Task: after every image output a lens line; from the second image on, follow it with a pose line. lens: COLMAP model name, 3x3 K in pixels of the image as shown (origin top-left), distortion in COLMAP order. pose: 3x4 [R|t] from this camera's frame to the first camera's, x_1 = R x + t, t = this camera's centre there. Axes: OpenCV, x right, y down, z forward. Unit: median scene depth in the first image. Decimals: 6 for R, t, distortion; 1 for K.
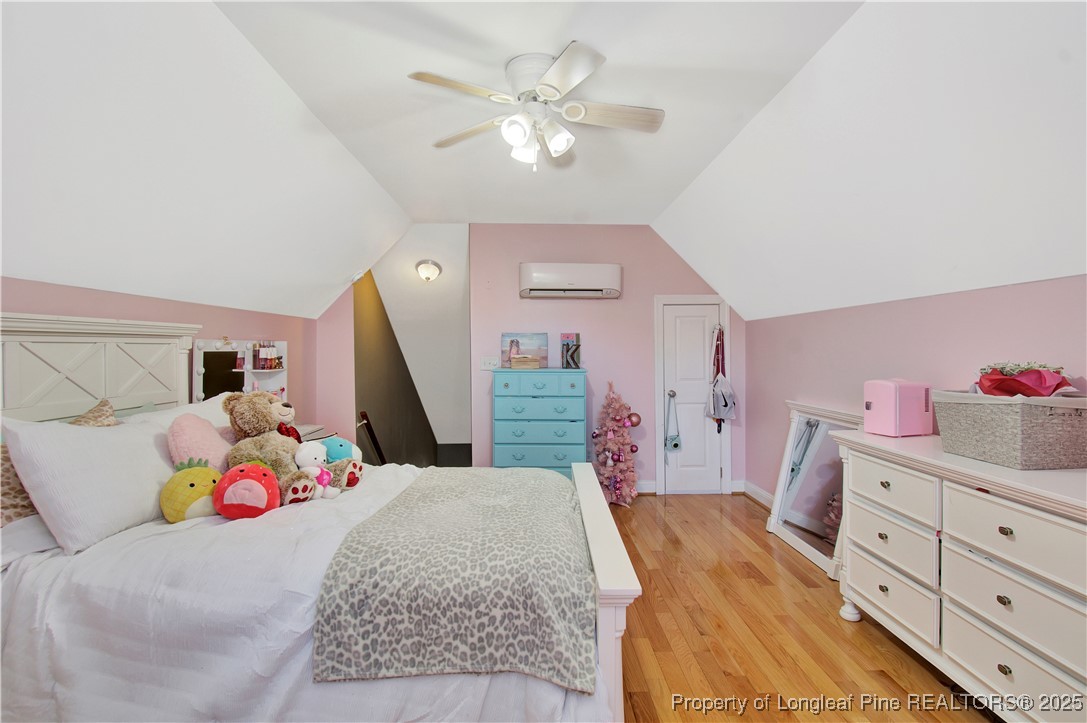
lens RADIAL K [[567.1, 0, 562.8], [0, 567.1, 351.3], [0, 0, 1]] dist [-0.001831, -0.004464]
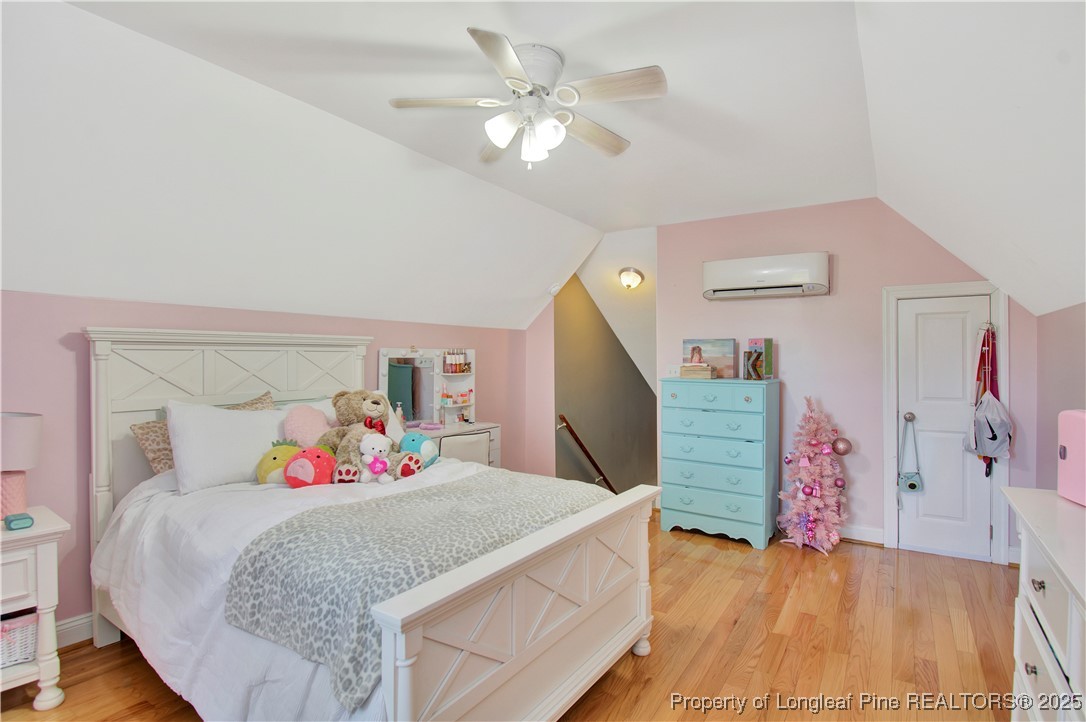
lens RADIAL K [[566.5, 0, 545.0], [0, 566.5, 359.2], [0, 0, 1]] dist [-0.001831, -0.004464]
pose [[0.815100, 0.005281, -0.579296, 0.301419], [-0.005584, 0.999984, 0.001260, 0.000082], [0.579293, 0.002208, 0.815116, 0.140165]]
